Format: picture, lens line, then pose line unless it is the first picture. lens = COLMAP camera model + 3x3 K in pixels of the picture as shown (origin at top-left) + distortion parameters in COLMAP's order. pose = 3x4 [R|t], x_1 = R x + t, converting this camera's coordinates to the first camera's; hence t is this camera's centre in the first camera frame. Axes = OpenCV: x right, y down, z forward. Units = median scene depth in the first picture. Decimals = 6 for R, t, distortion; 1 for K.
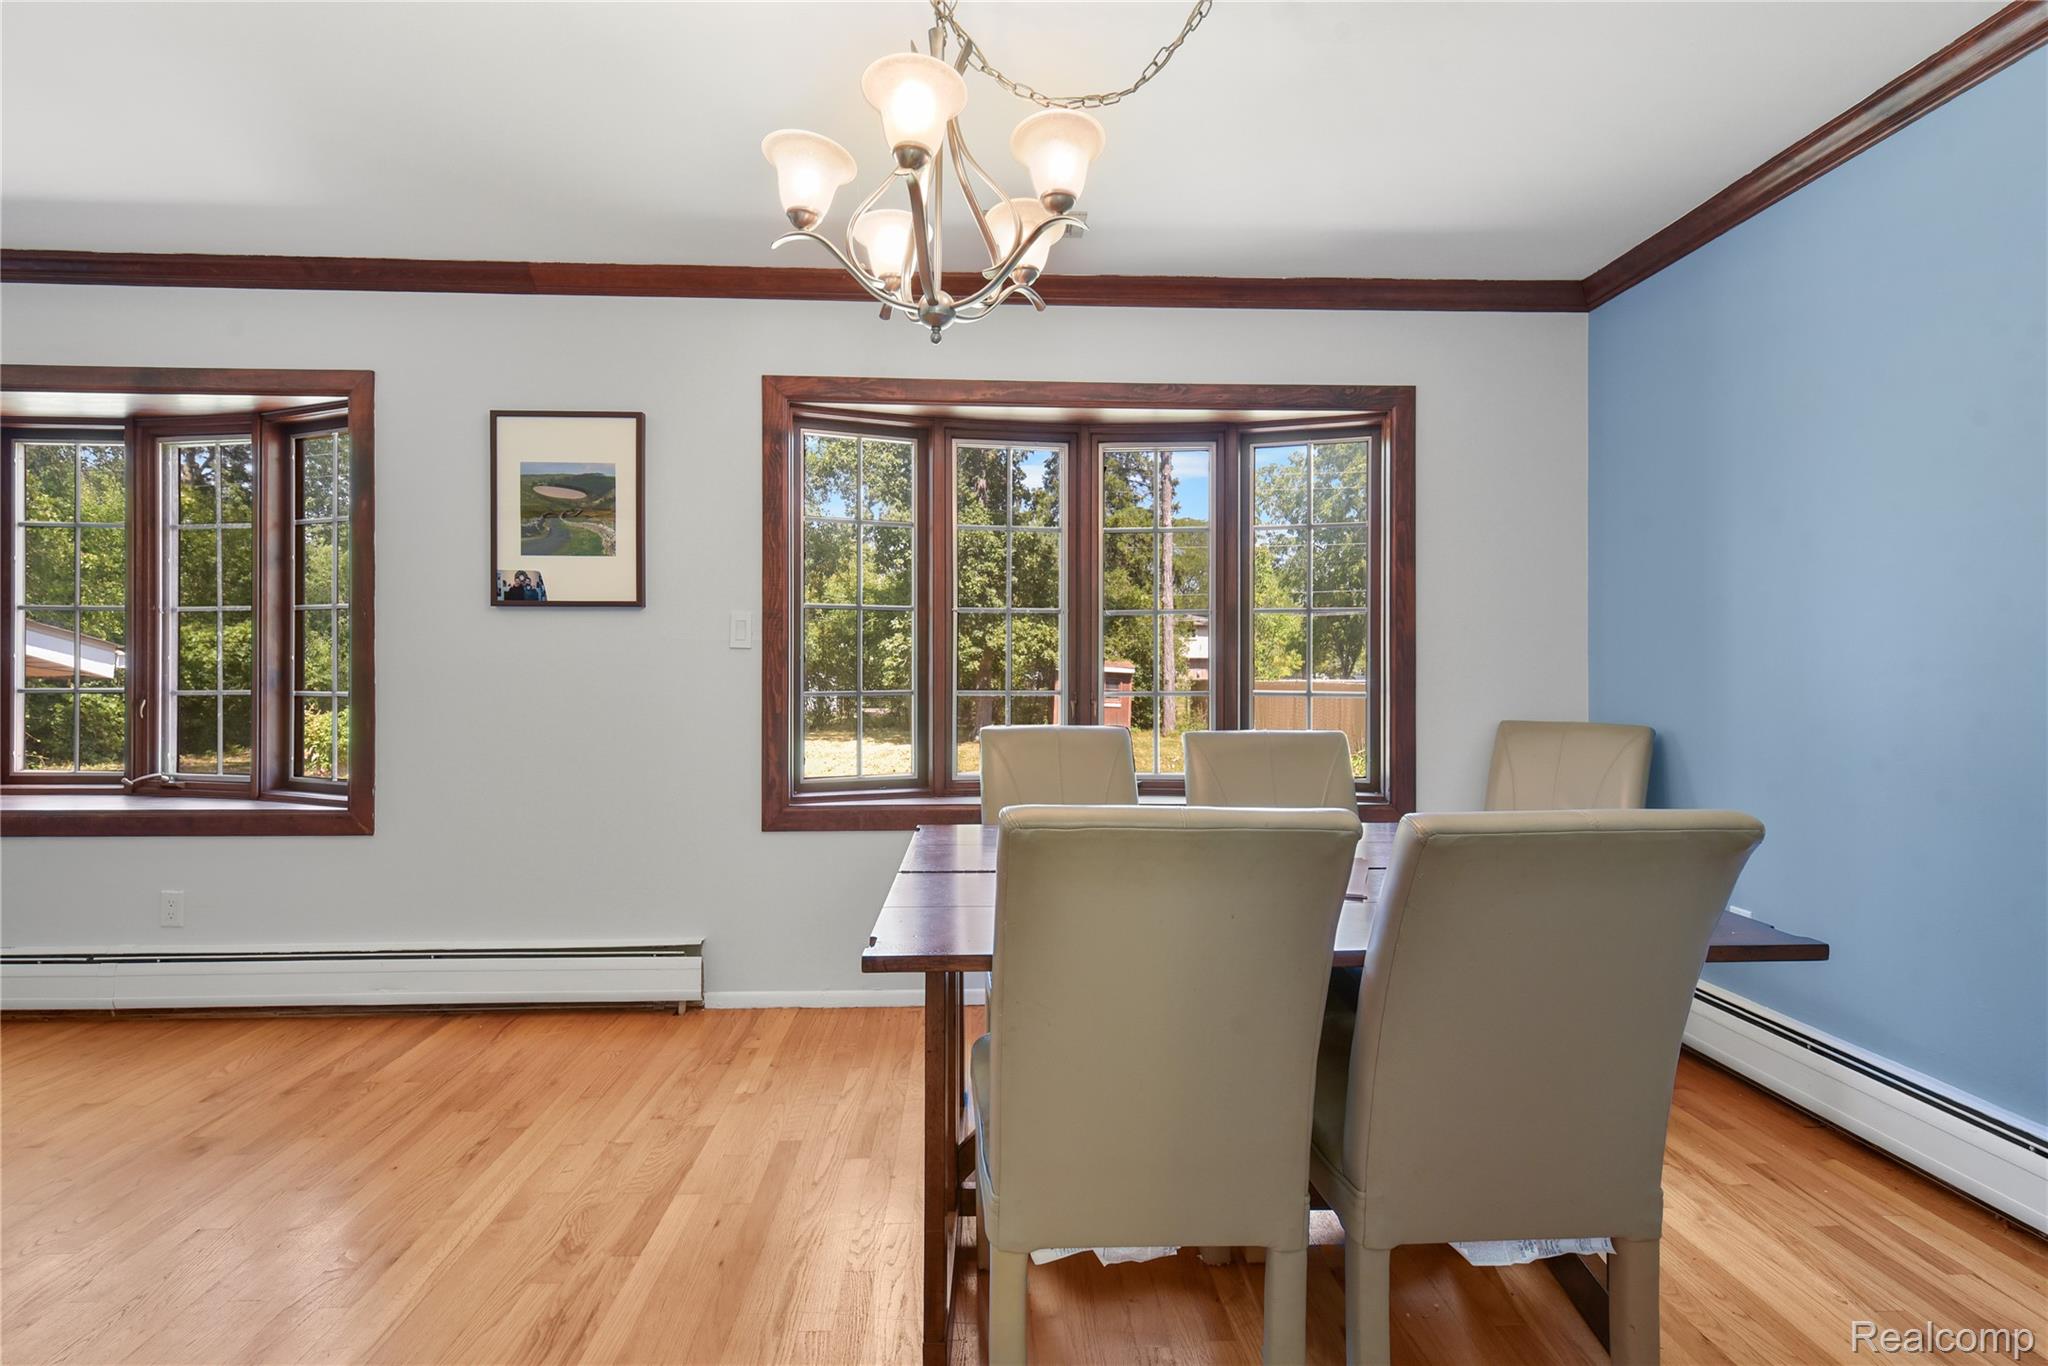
lens RADIAL K [[921.3, 0, 1019.3], [0, 921.3, 666.1], [0, 0, 1]] dist [-0.000274, 0.000122]
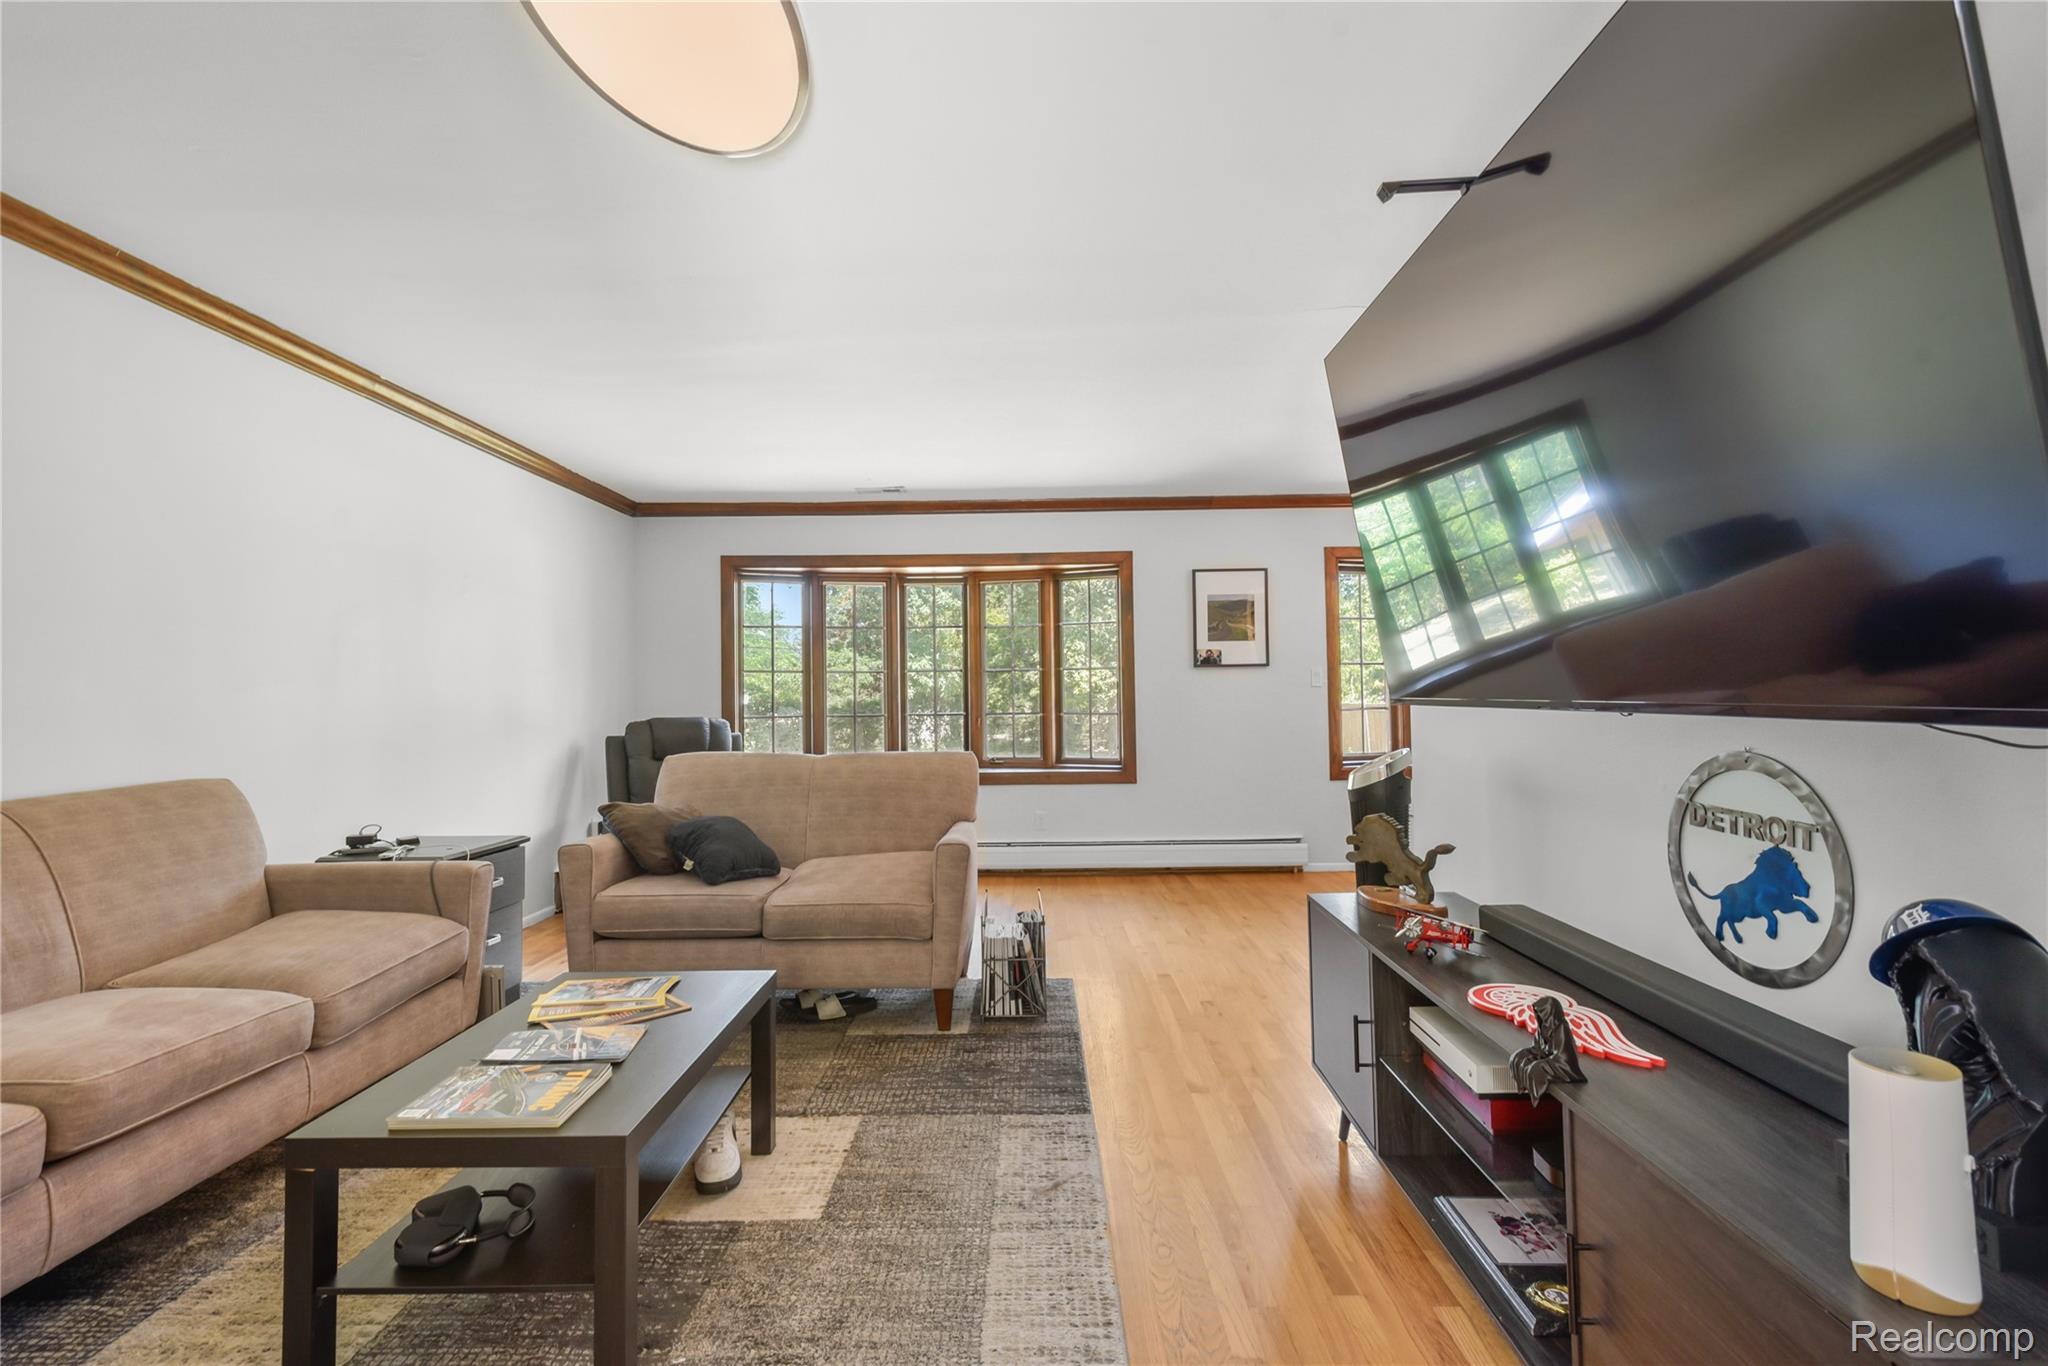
lens RADIAL K [[920.3, 0, 1027.7], [0, 920.3, 677.9], [0, 0, 1]] dist [0.008982, -0.000287]
pose [[0.998810, -0.015227, -0.046328, -0.833989], [0.014447, 0.999749, -0.017125, -0.013490], [0.046577, 0.016436, 0.998779, -0.992186]]
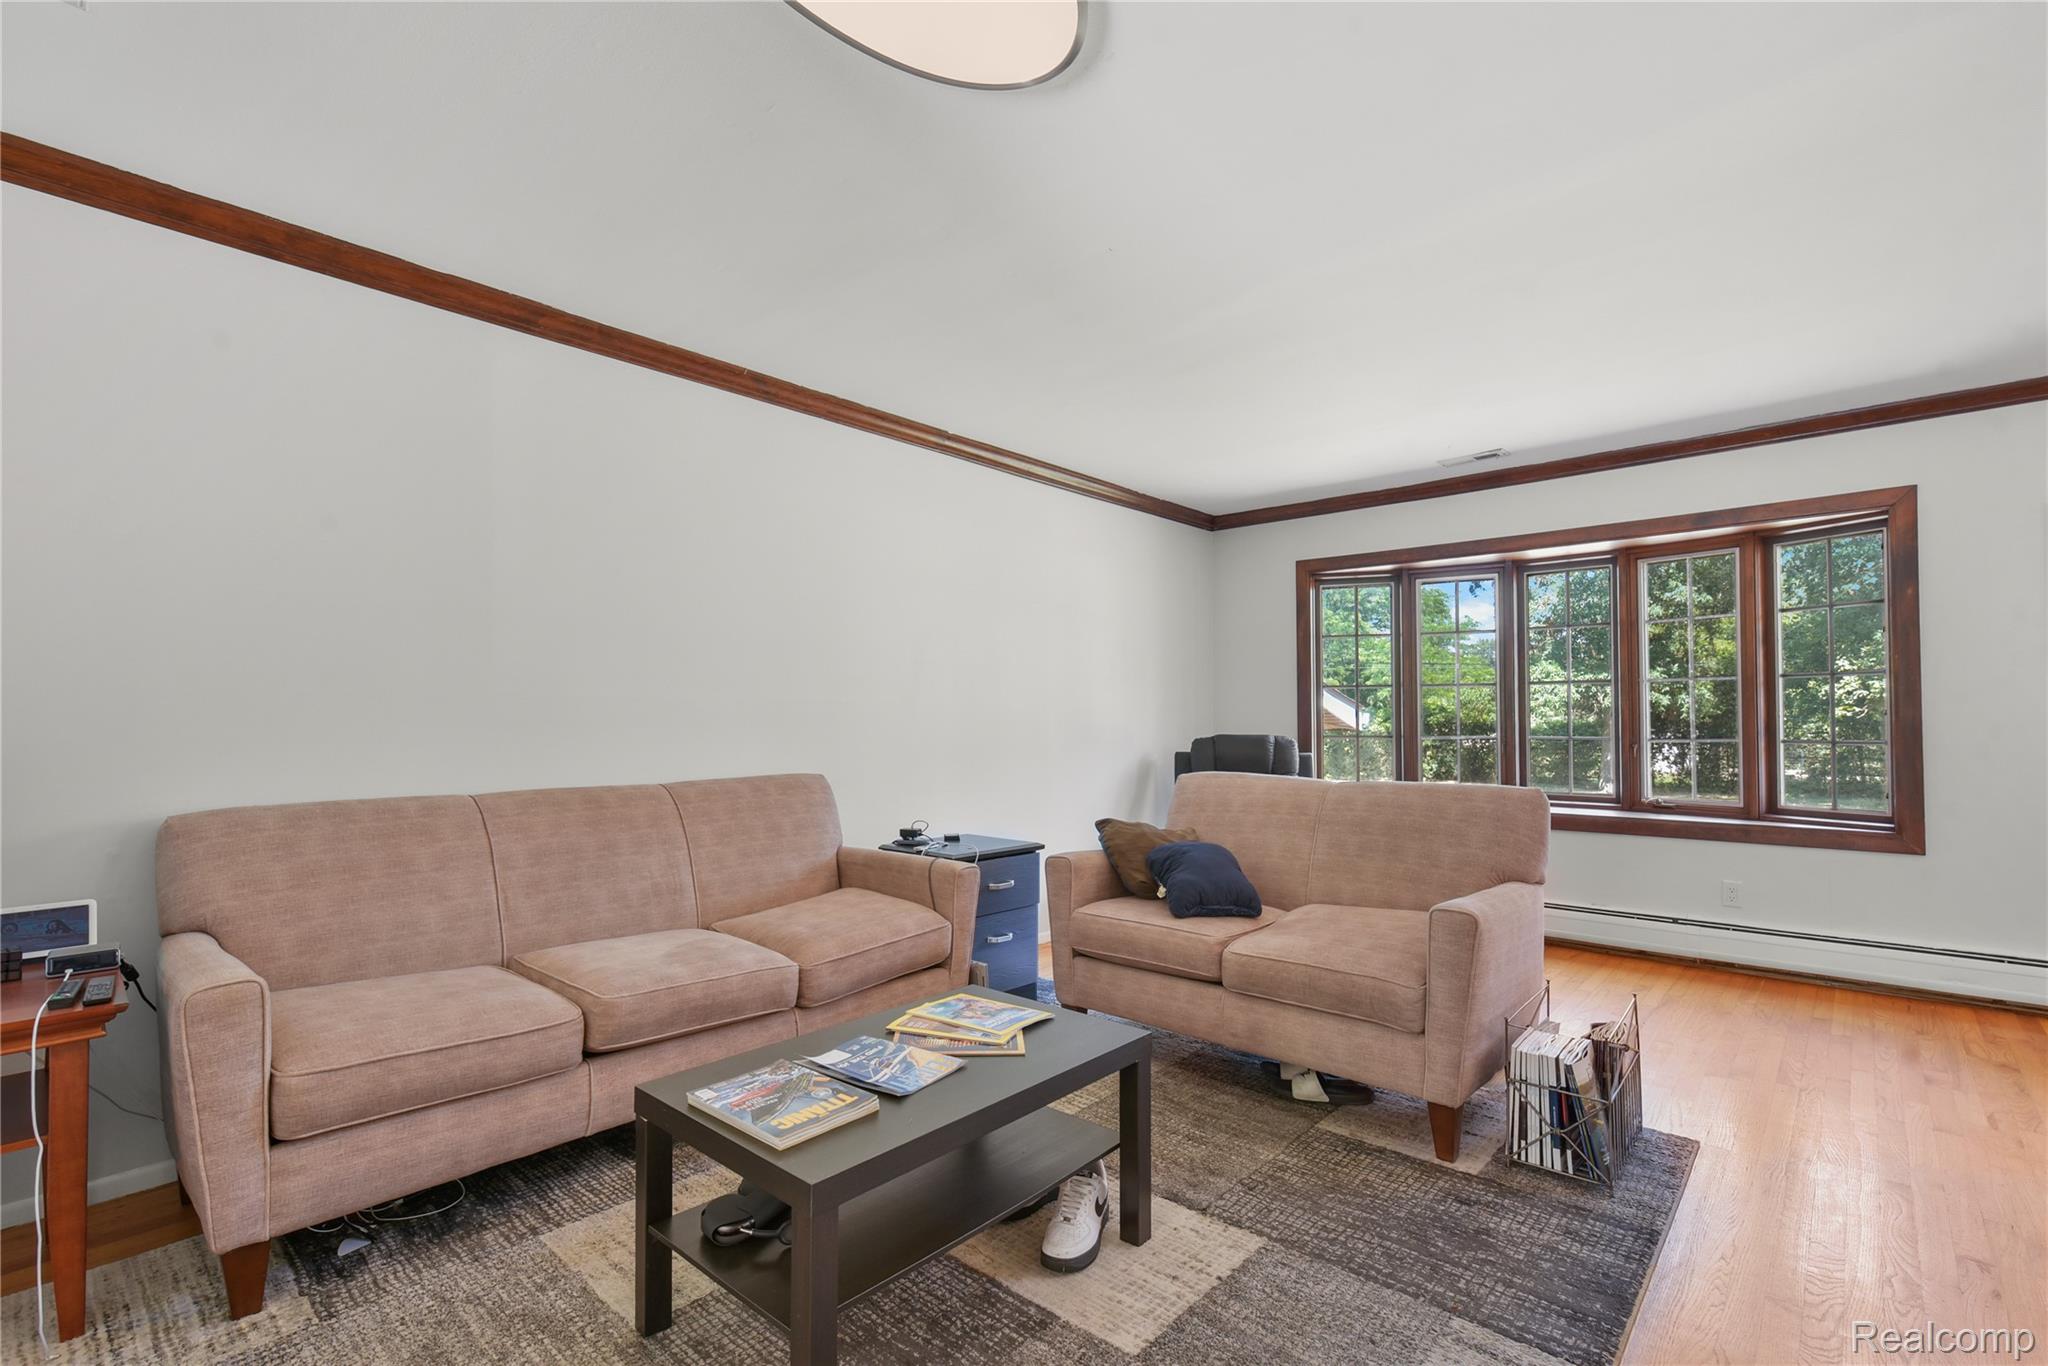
lens RADIAL K [[932.0, 0, 1027.7], [0, 932.0, 705.8], [0, 0, 1]] dist [0.006231, 0.000388]
pose [[0.715536, -0.015530, -0.698403, -0.674658], [0.005975, 0.999852, -0.016112, -0.005440], [0.698550, 0.007356, 0.715524, -0.753091]]
